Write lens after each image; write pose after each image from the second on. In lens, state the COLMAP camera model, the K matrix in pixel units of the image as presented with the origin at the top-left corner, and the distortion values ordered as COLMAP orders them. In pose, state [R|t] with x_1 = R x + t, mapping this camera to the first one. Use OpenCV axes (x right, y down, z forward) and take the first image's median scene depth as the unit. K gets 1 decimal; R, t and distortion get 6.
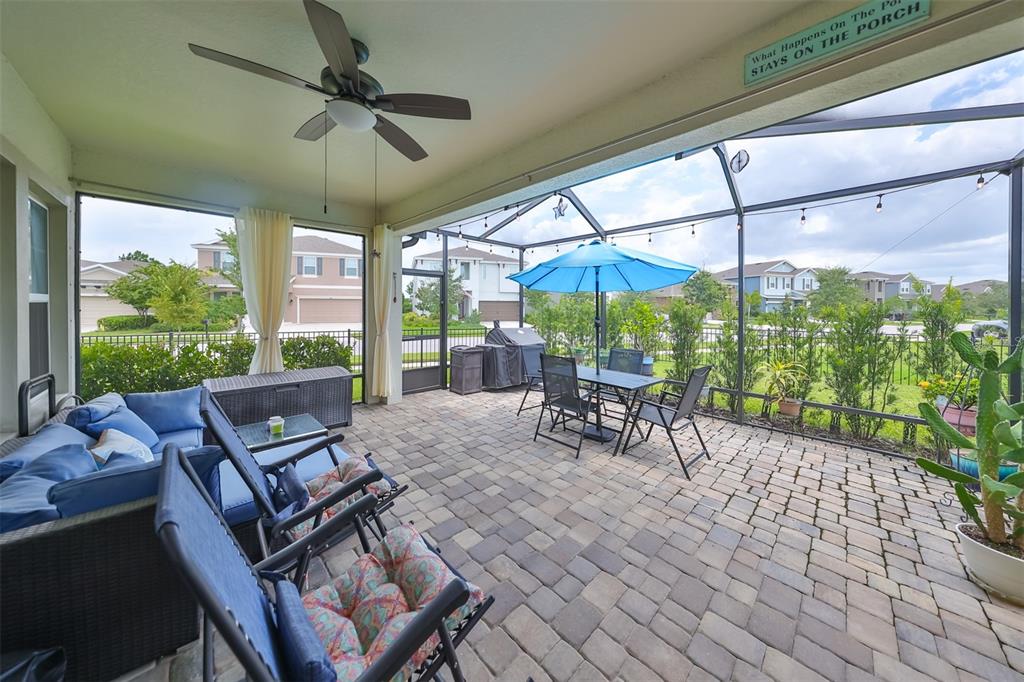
lens RADIAL K [[330.9, 0, 492.0], [0, 330.9, 361.6], [0, 0, 1]] dist [-0.001213, -0.000071]
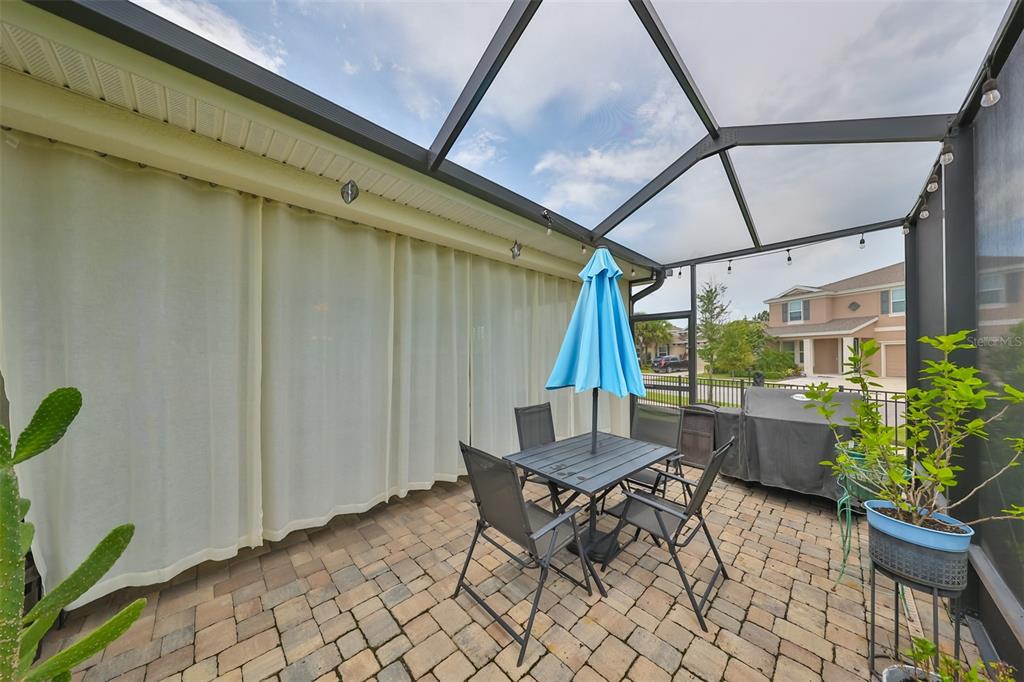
lens RADIAL K [[321.5, 0, 515.3], [0, 321.5, 356.3], [0, 0, 1]] dist [0.000740, 0.000086]
pose [[0.023309, -0.003297, -0.999723, 1.518055], [-0.161998, 0.986766, -0.007031, -0.187990], [0.986516, 0.162117, 0.022466, 1.228851]]
